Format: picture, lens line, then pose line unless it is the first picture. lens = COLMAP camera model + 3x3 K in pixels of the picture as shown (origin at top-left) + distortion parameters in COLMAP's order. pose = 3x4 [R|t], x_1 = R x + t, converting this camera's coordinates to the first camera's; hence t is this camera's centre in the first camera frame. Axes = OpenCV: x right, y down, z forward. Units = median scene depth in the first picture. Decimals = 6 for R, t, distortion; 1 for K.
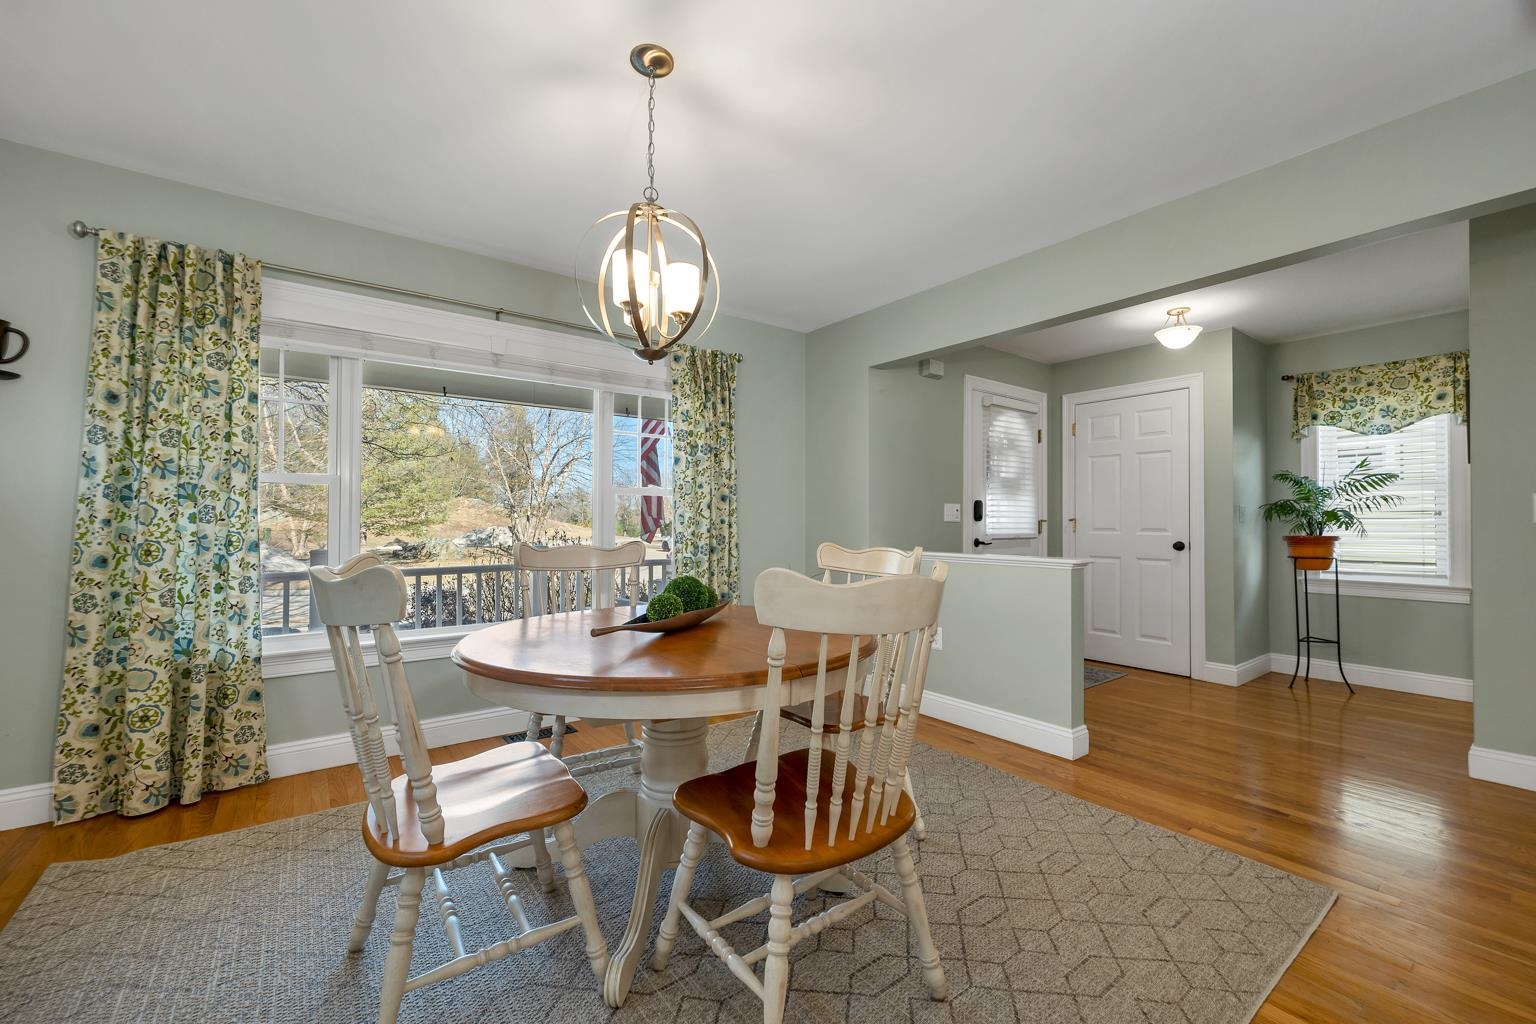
lens RADIAL K [[629.3, 0, 769.4], [0, 629.3, 515.6], [0, 0, 1]] dist [-0.002325, 0.000020]
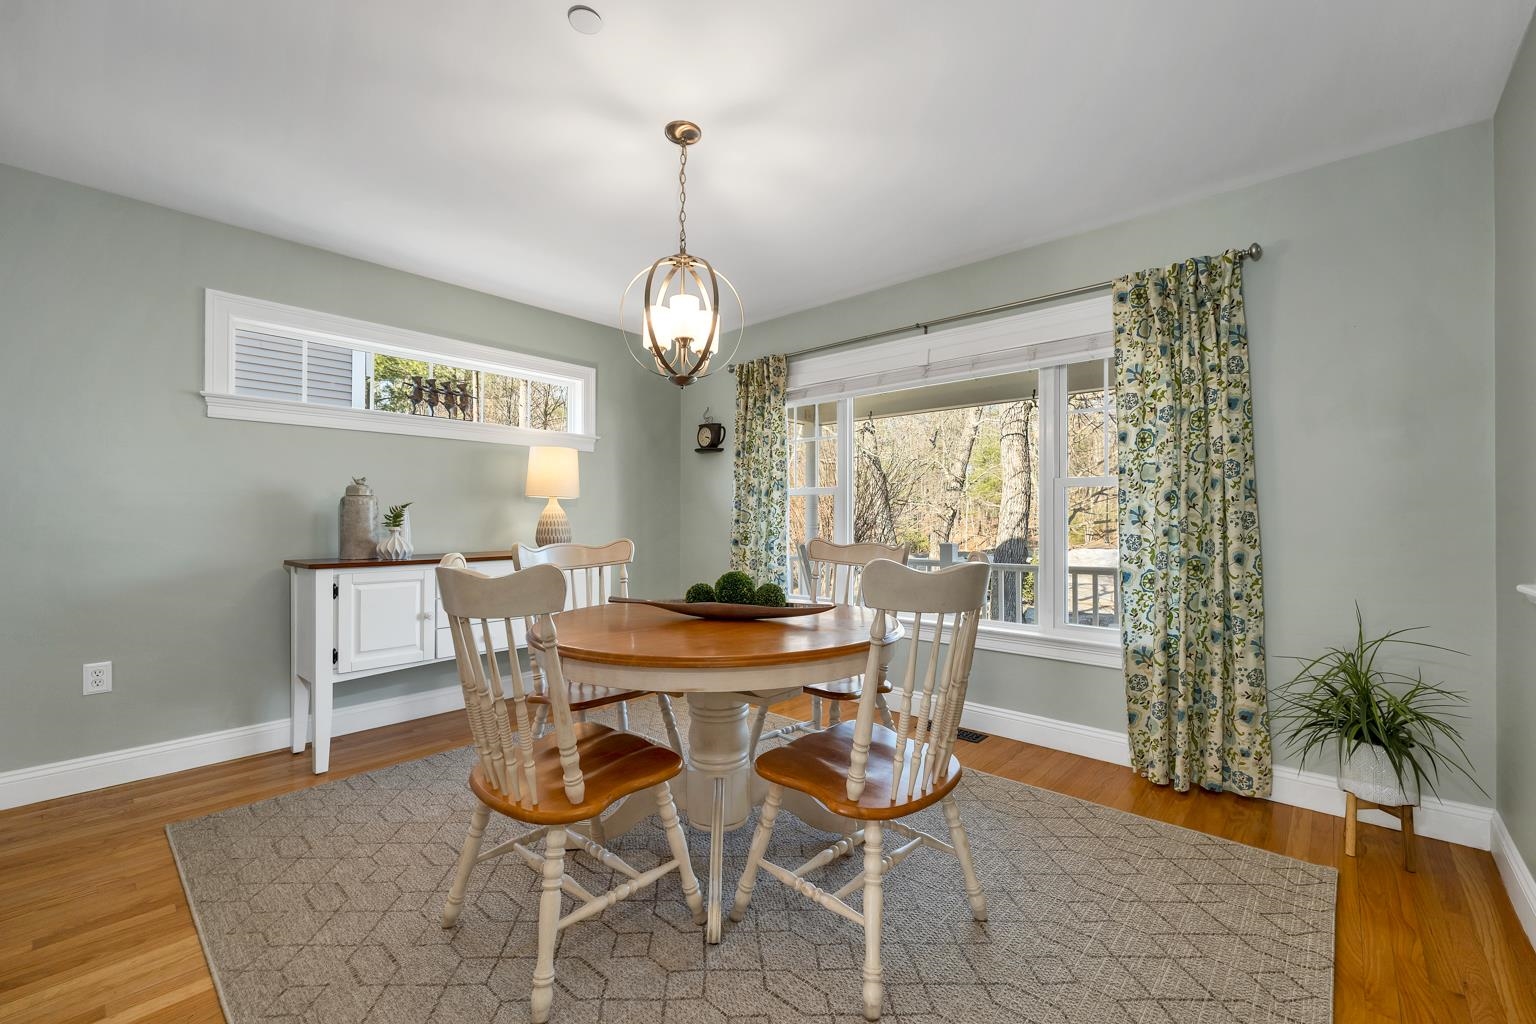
lens RADIAL K [[629.3, 0, 767.4], [0, 629.3, 513.9], [0, 0, 1]] dist [-0.002325, 0.000020]
pose [[0.190304, -0.013409, -0.981634, 0.536911], [0.009224, 0.999887, -0.011870, 0.008105], [0.981682, -0.006795, 0.190406, 0.494747]]
